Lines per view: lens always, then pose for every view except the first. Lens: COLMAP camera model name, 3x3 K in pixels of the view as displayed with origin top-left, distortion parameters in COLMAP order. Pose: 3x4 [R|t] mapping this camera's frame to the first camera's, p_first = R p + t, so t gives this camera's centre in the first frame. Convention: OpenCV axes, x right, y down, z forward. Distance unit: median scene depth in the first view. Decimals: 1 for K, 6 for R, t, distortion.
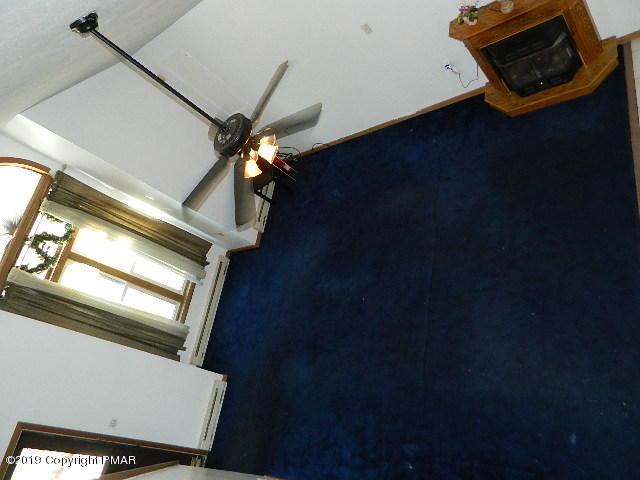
lens RADIAL K [[480.5, 0, 323.0], [0, 480.5, 232.2], [0, 0, 1]] dist [0.007711, 0.002209]
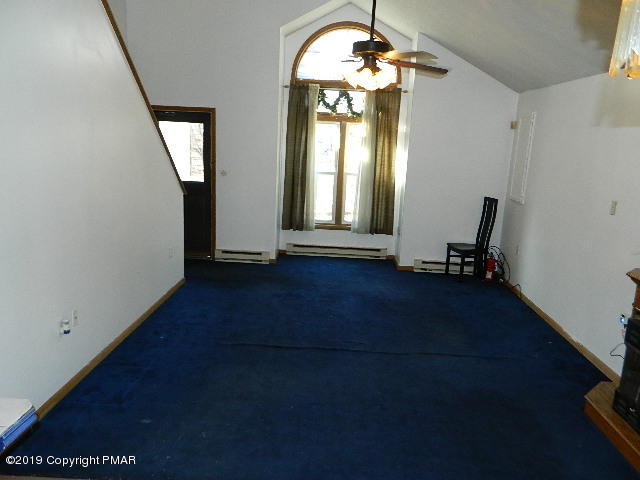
lens RADIAL K [[480.5, 0, 323.0], [0, 480.5, 232.2], [0, 0, 1]] dist [0.007711, 0.002209]
pose [[0.114807, 0.783249, -0.611016, 0.485431], [-0.907968, 0.332269, 0.255326, -0.133167], [0.403006, 0.525470, 0.749311, 0.151750]]
